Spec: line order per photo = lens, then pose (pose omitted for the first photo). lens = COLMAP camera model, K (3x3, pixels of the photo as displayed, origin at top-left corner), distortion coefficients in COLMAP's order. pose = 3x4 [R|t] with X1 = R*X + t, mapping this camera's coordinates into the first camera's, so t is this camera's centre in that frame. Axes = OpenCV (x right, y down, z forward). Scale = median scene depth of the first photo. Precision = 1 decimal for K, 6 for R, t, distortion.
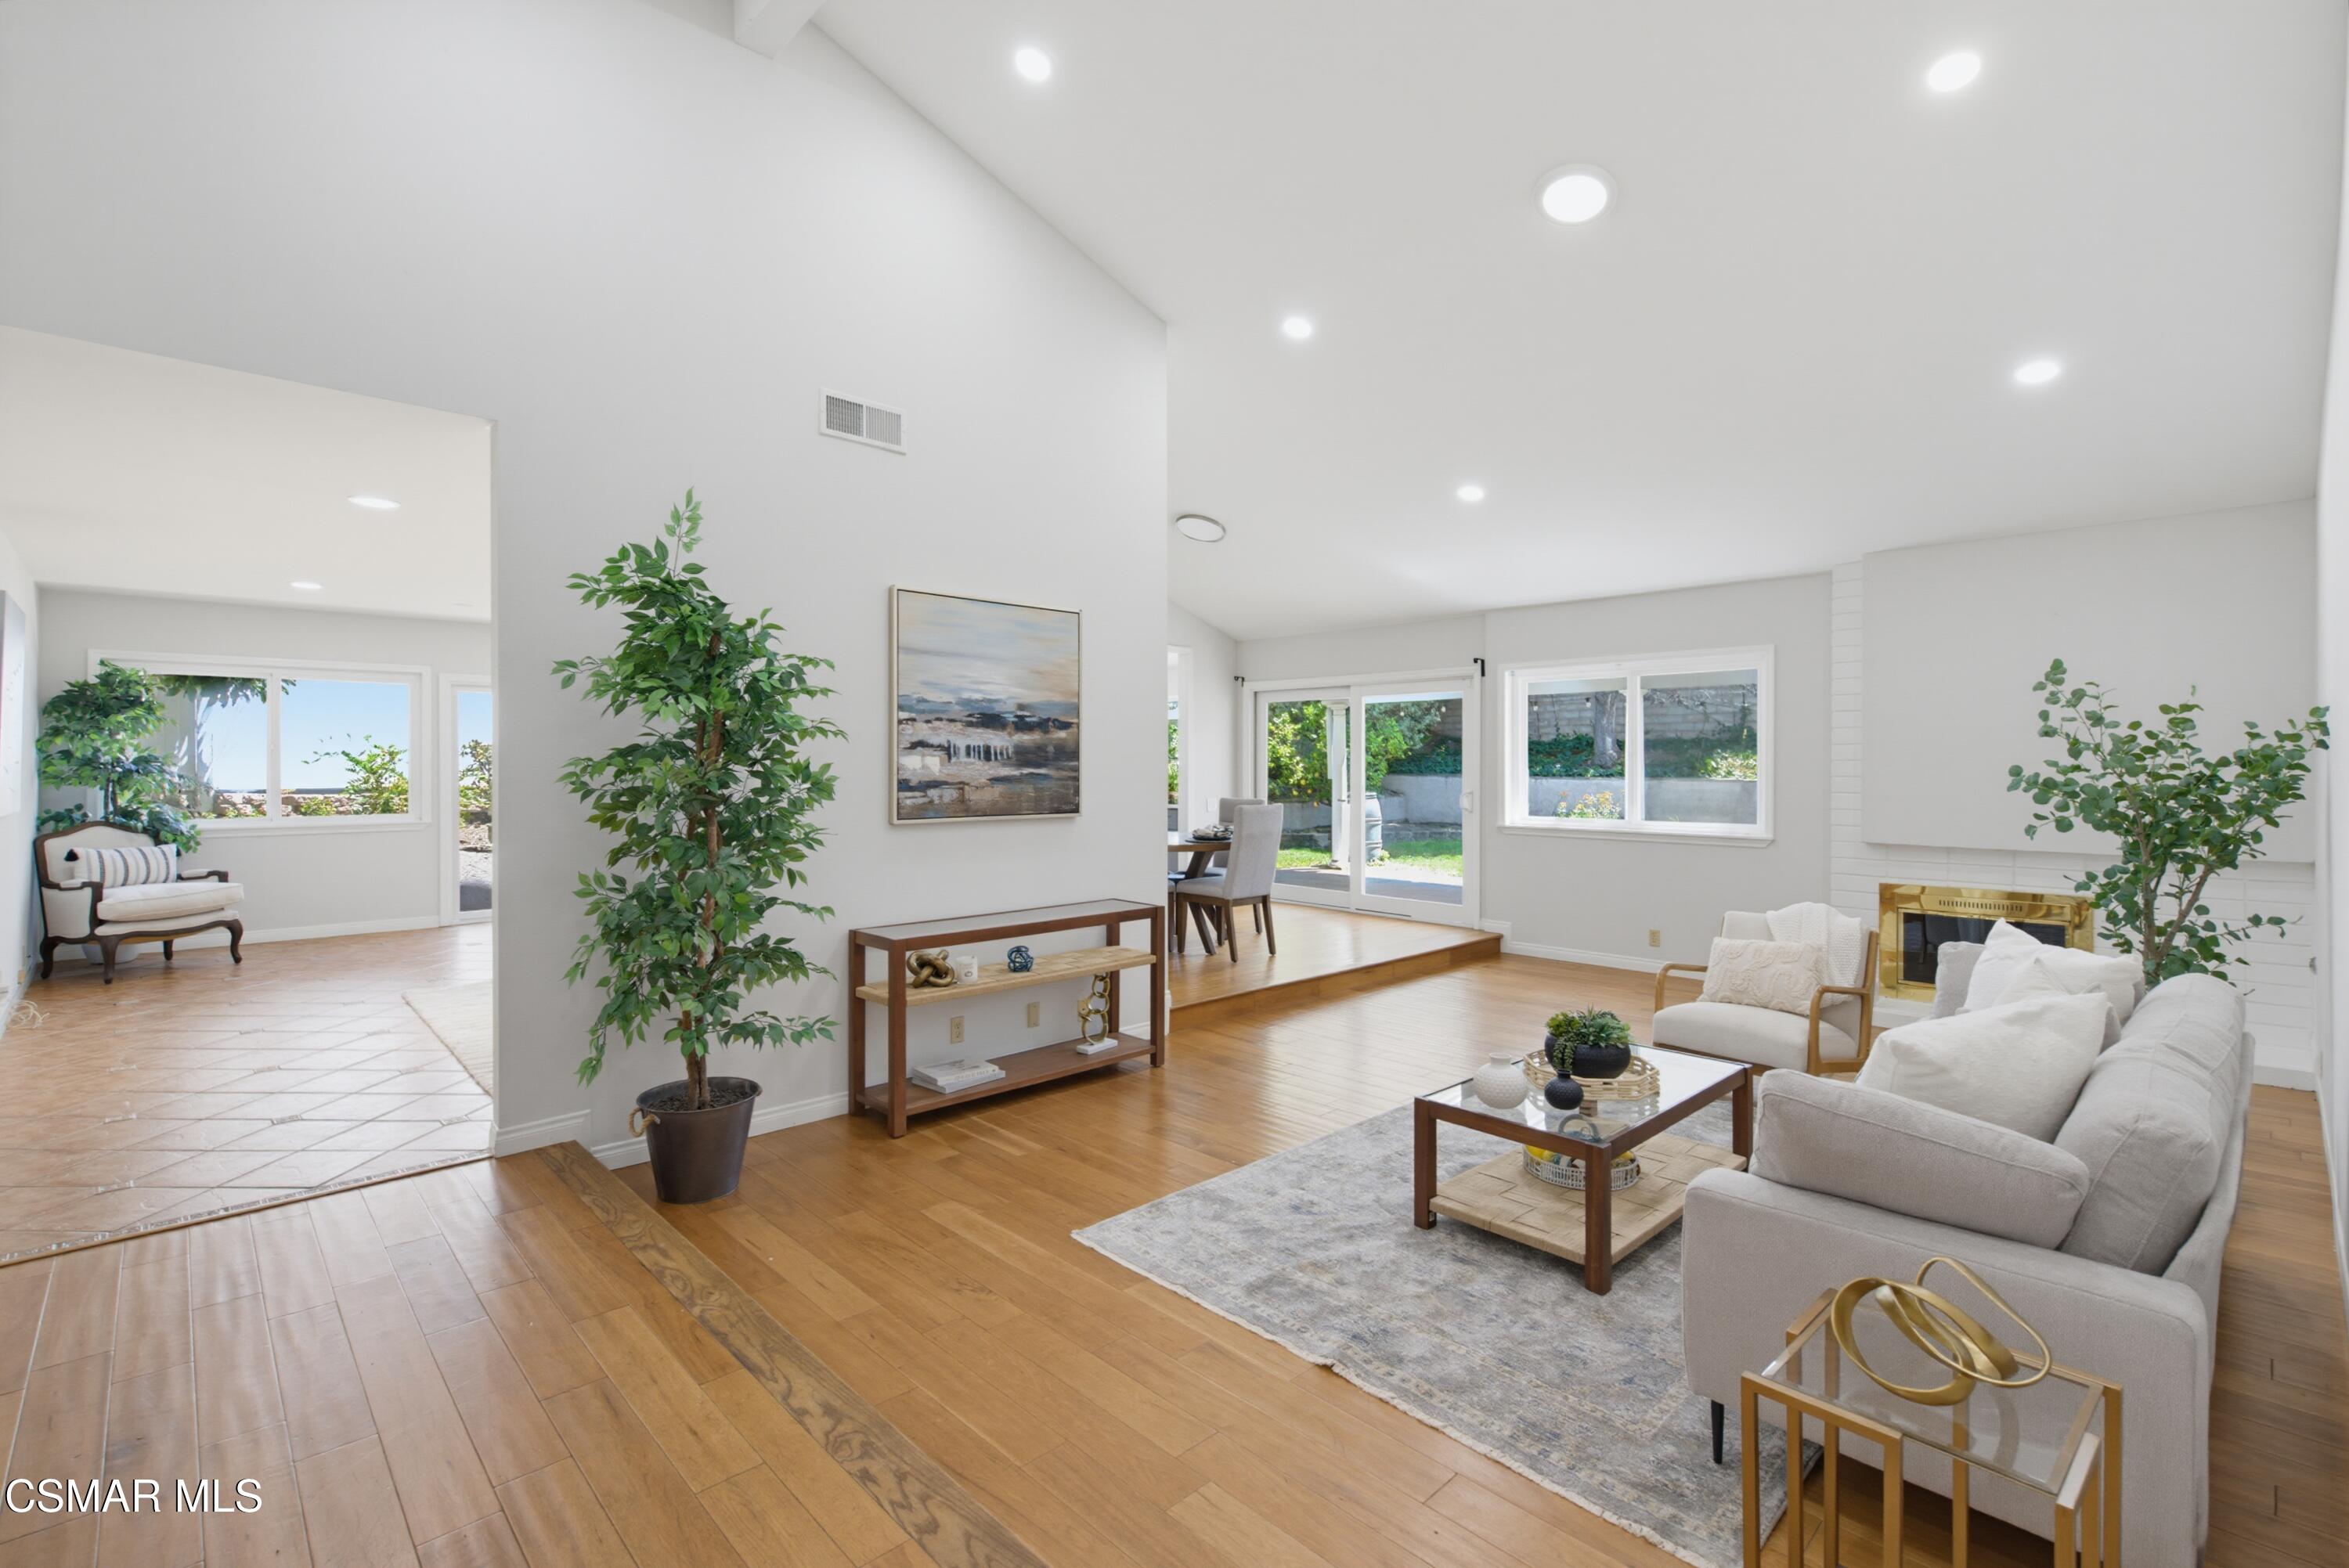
lens RADIAL K [[1069.9, 0, 1177.1], [0, 1069.9, 769.4], [0, 0, 1]] dist [-0.001814, 0.000513]
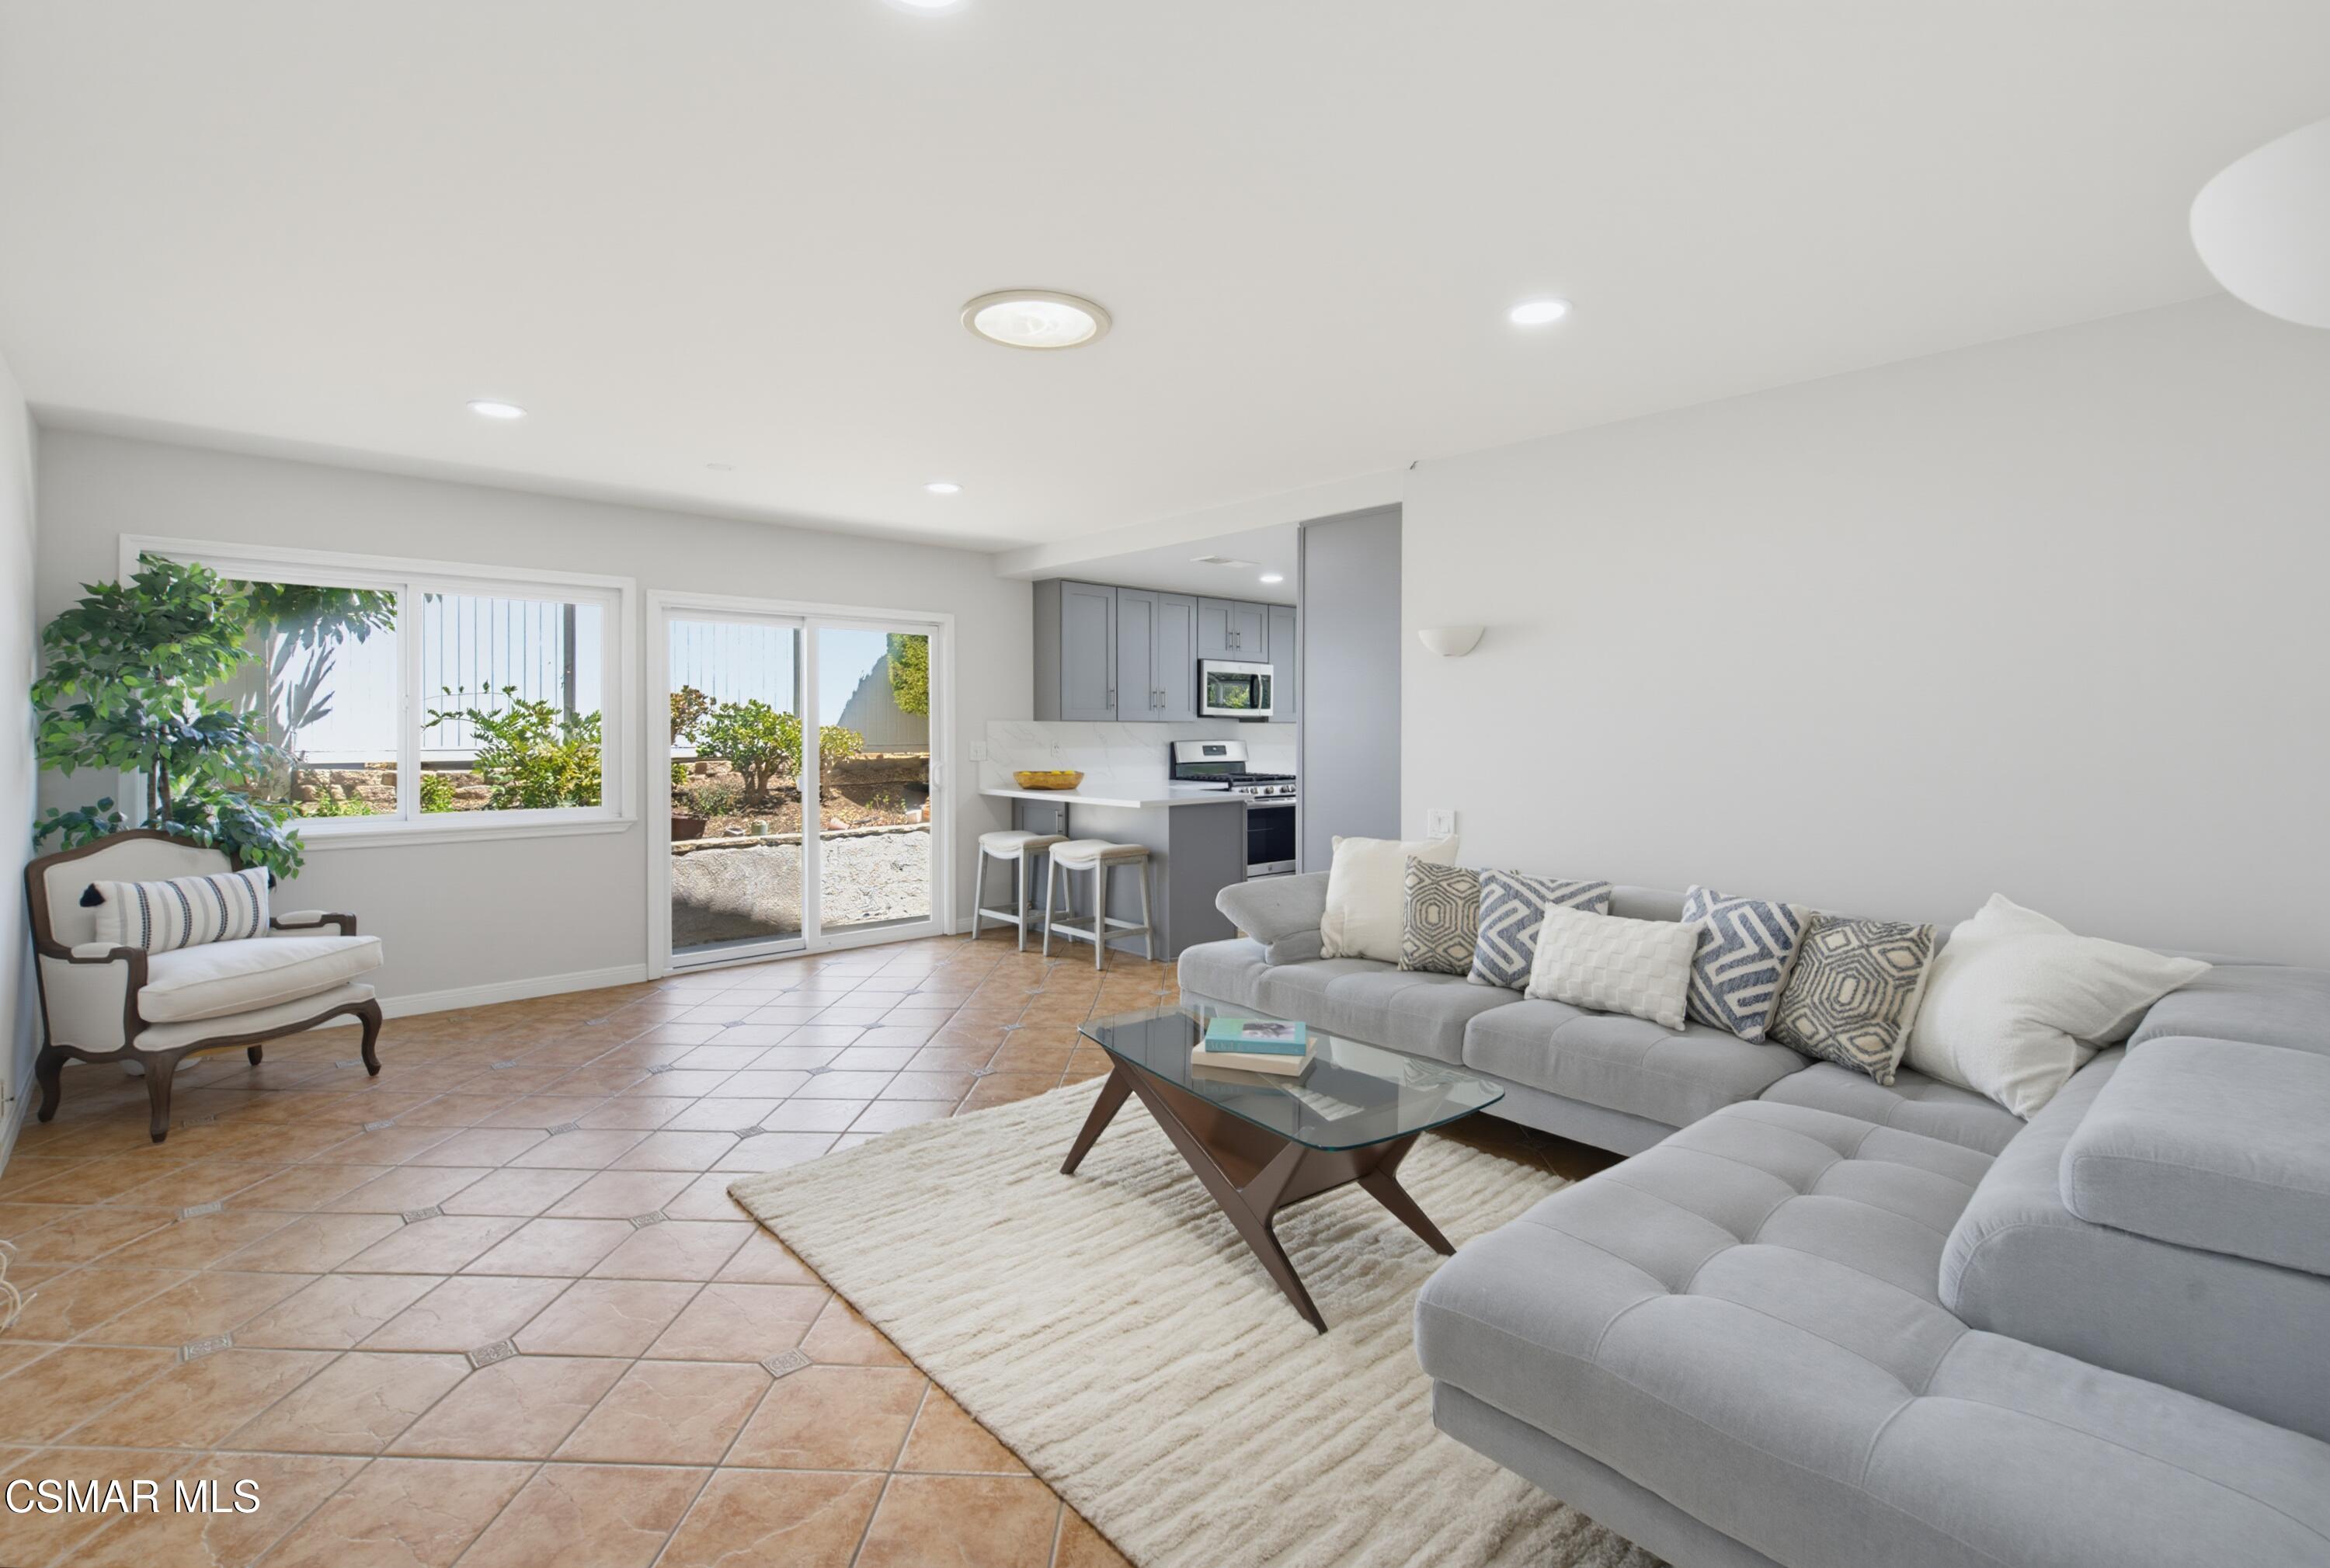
lens RADIAL K [[1061.4, 0, 1133.2], [0, 1061.4, 738.0], [0, 0, 1]] dist [-0.001814, 0.000513]
pose [[0.999351, 0.000775, -0.036011, -0.454202], [-0.000578, 0.999985, 0.005474, -0.003755], [0.036015, -0.005449, 0.999336, 0.449645]]
